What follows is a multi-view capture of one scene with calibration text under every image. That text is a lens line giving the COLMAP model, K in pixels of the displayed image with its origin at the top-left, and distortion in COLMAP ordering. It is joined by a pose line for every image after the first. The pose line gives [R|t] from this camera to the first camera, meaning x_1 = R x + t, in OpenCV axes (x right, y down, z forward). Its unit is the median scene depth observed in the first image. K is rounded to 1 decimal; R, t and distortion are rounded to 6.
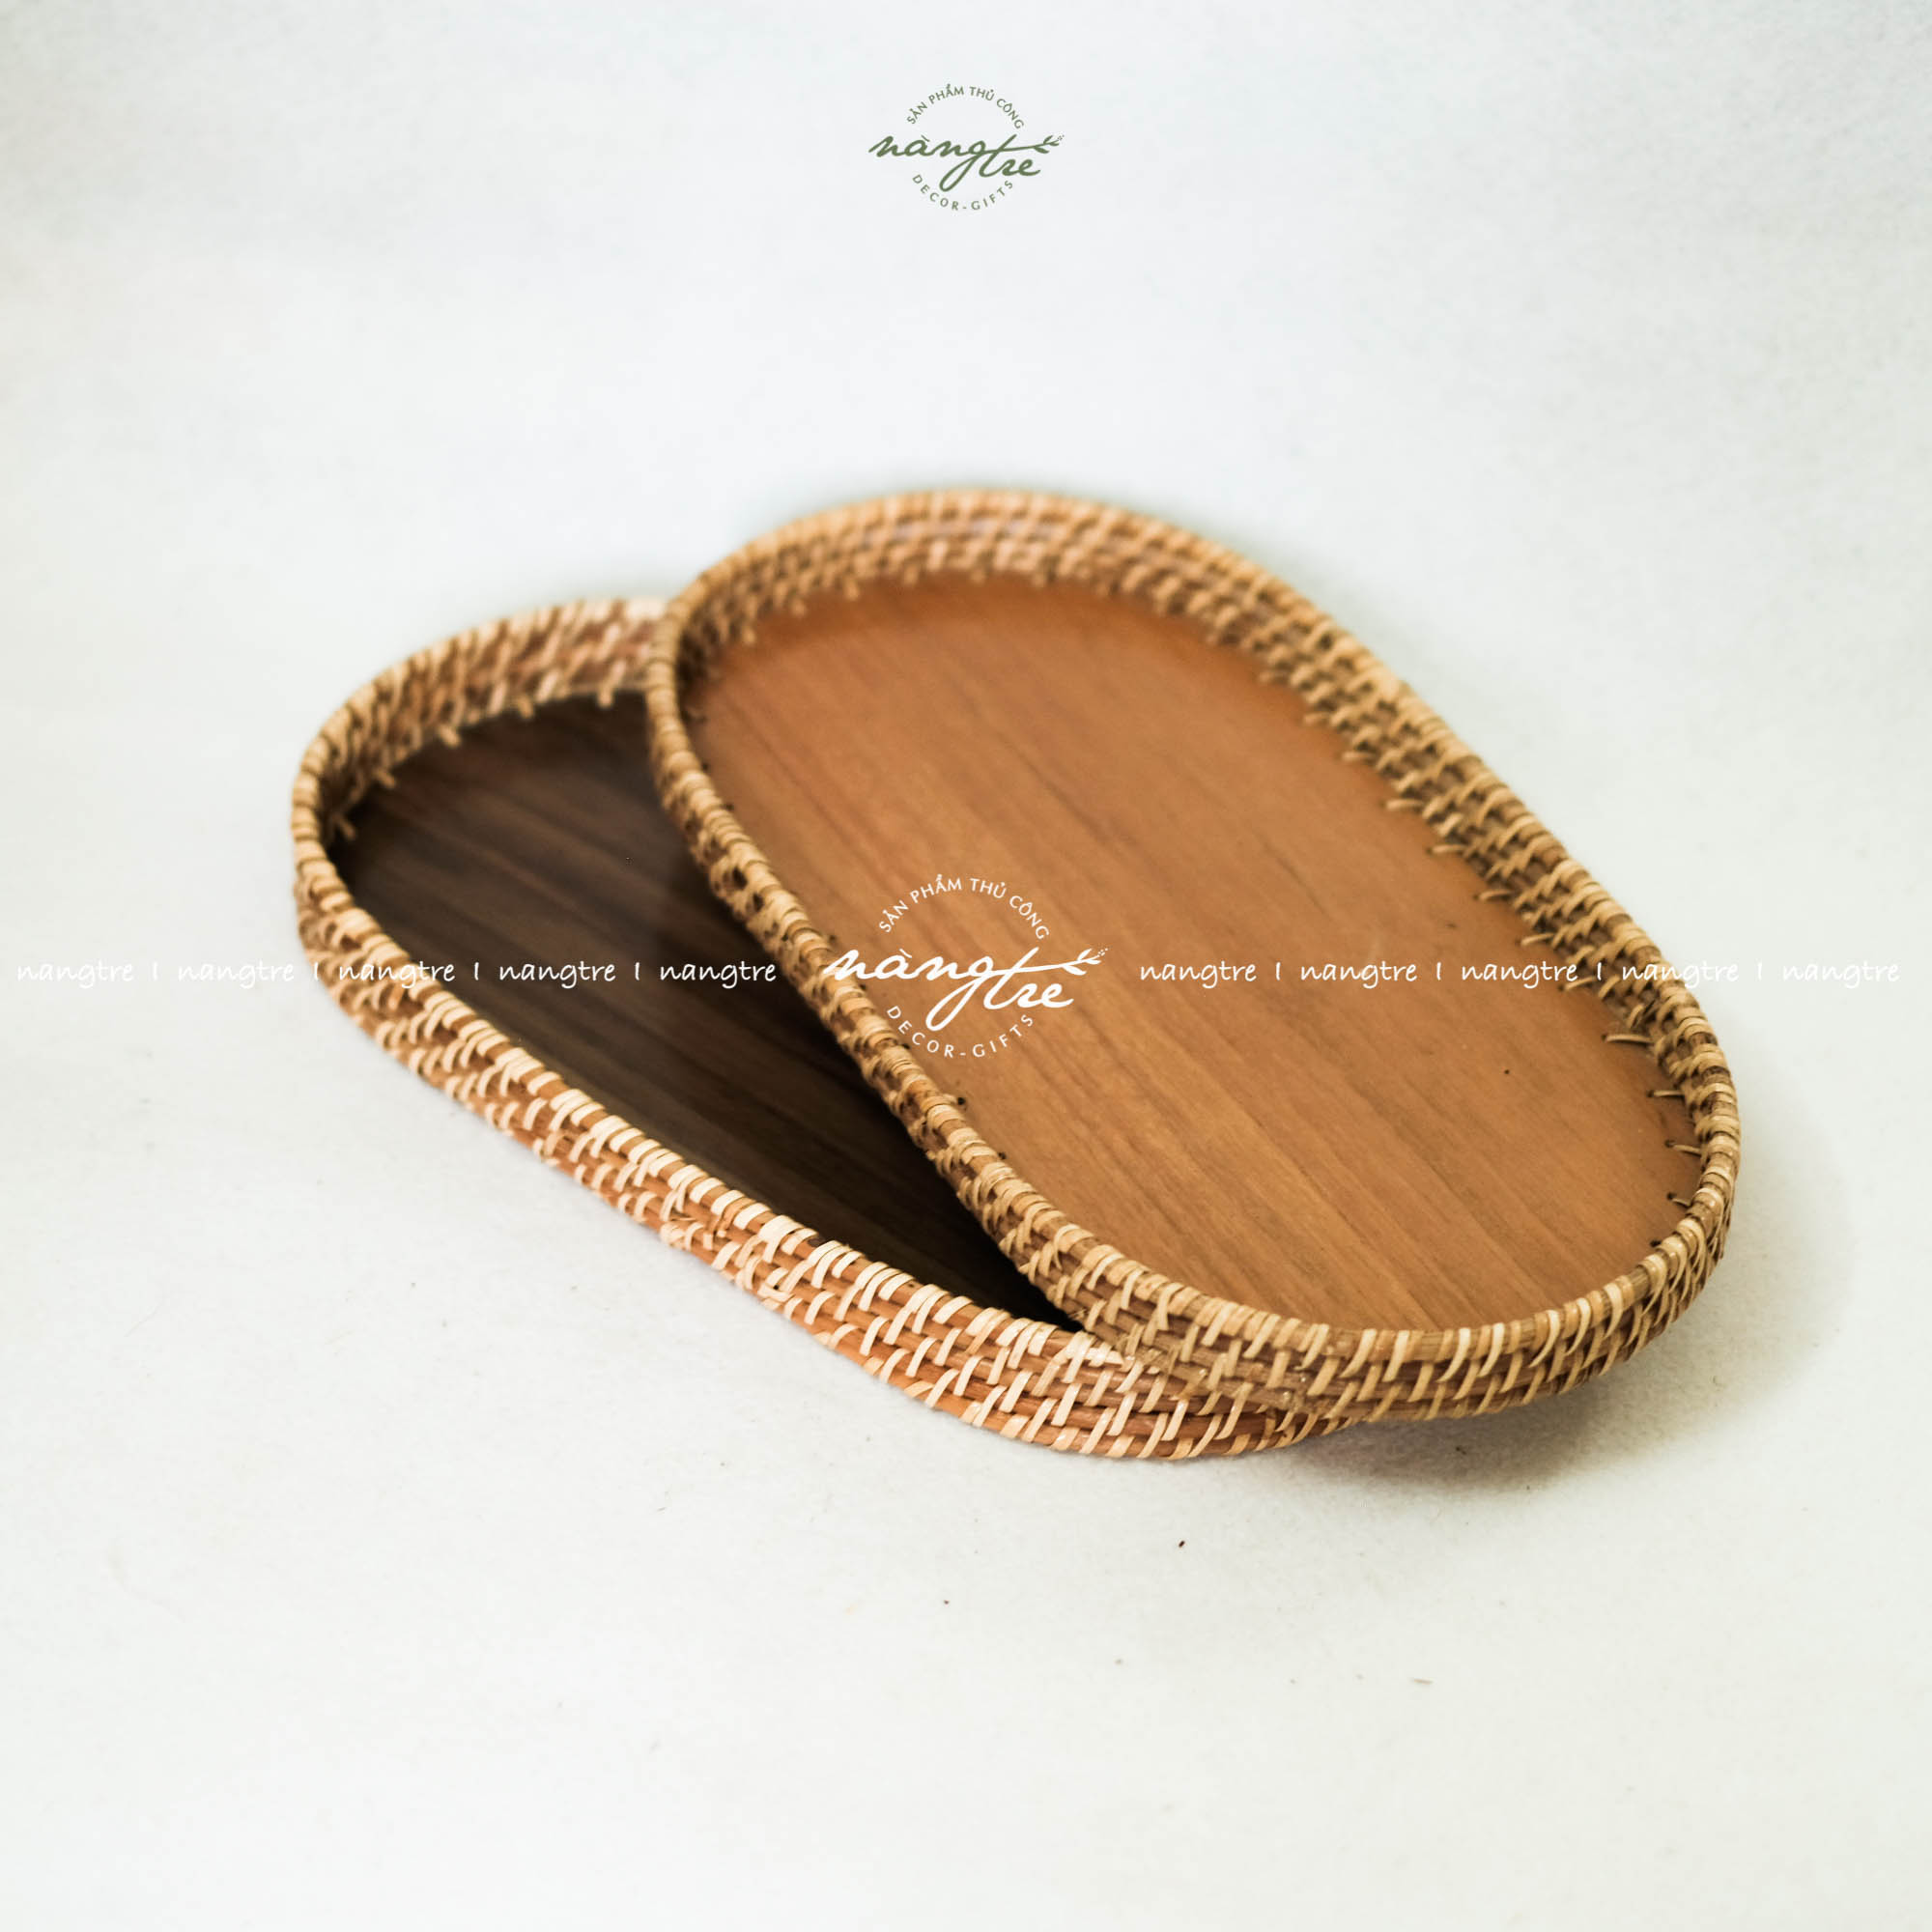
lens RADIAL K [[4594.0, 0, 966.0], [0, 4594.0, 966.0], [0, 0, 1]] dist [-0.024447, -0.307735]
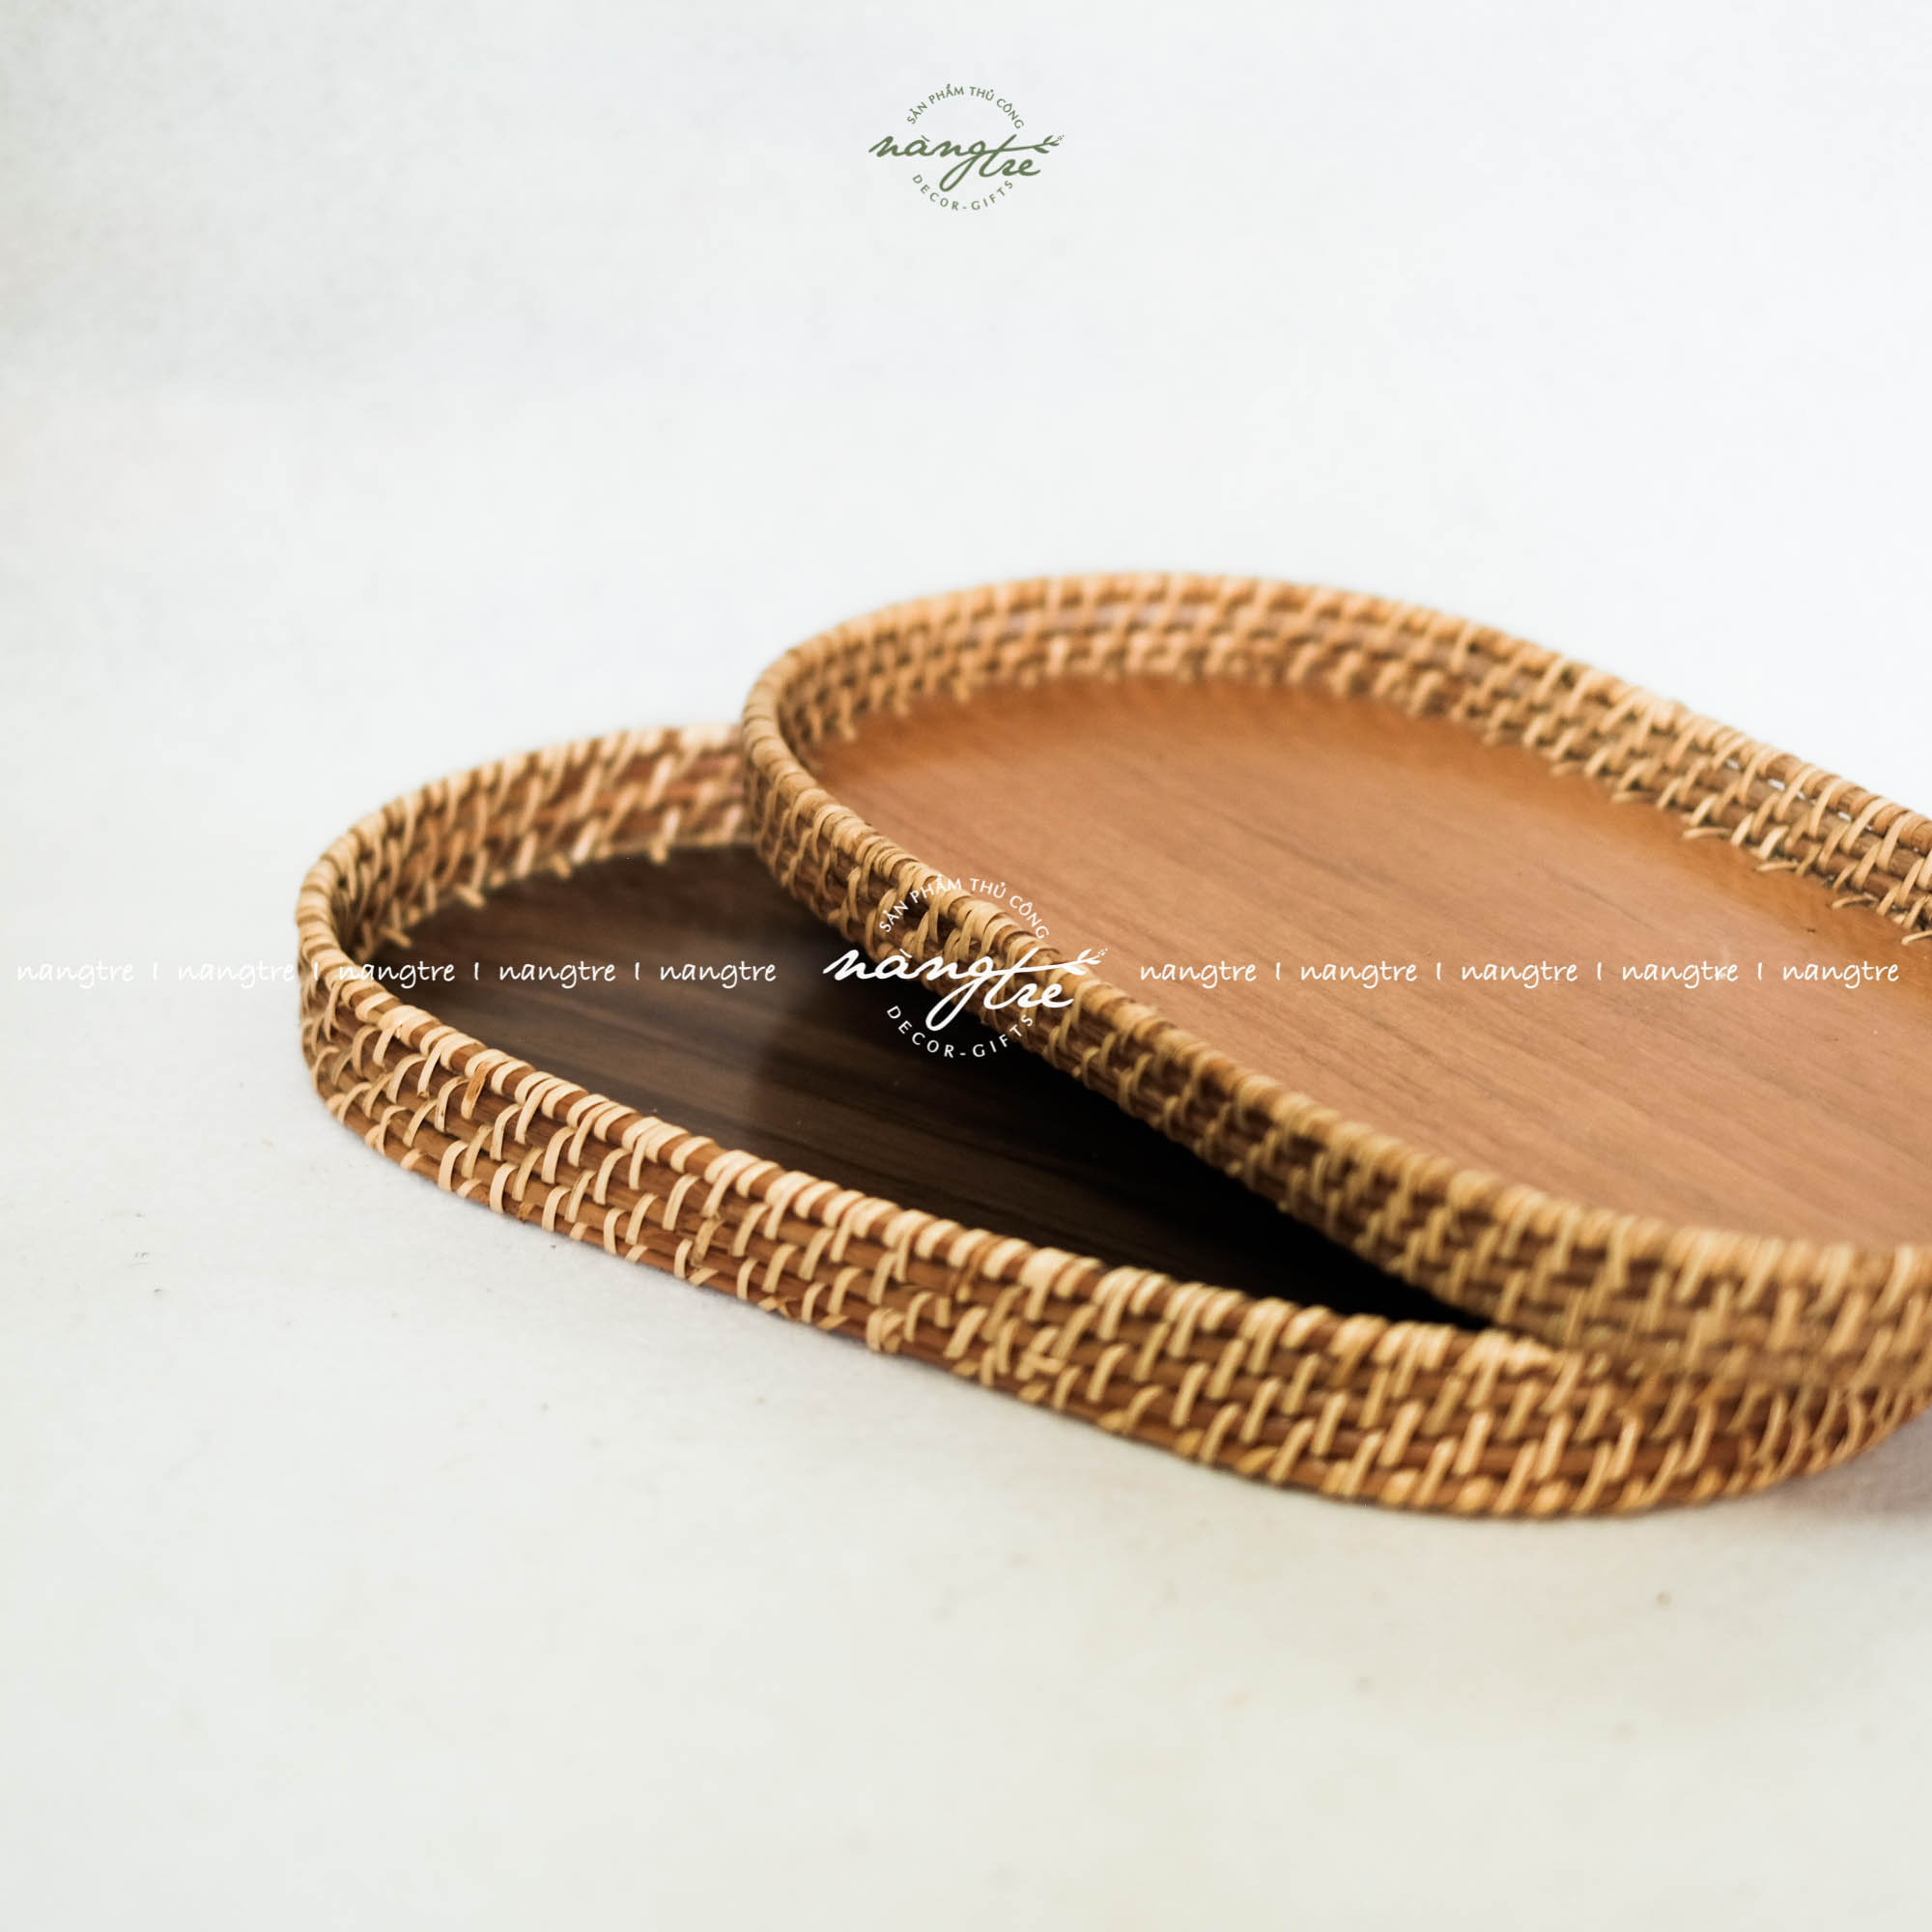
lens RADIAL K [[4594.0, 0, 966.0], [0, 4594.0, 966.0], [0, 0, 1]] dist [-0.024447, -0.307735]
pose [[0.993726, -0.061525, 0.093401, -0.113802], [0.082930, 0.965657, -0.246228, 0.181749], [-0.075044, 0.252429, 0.964701, 0.258668]]
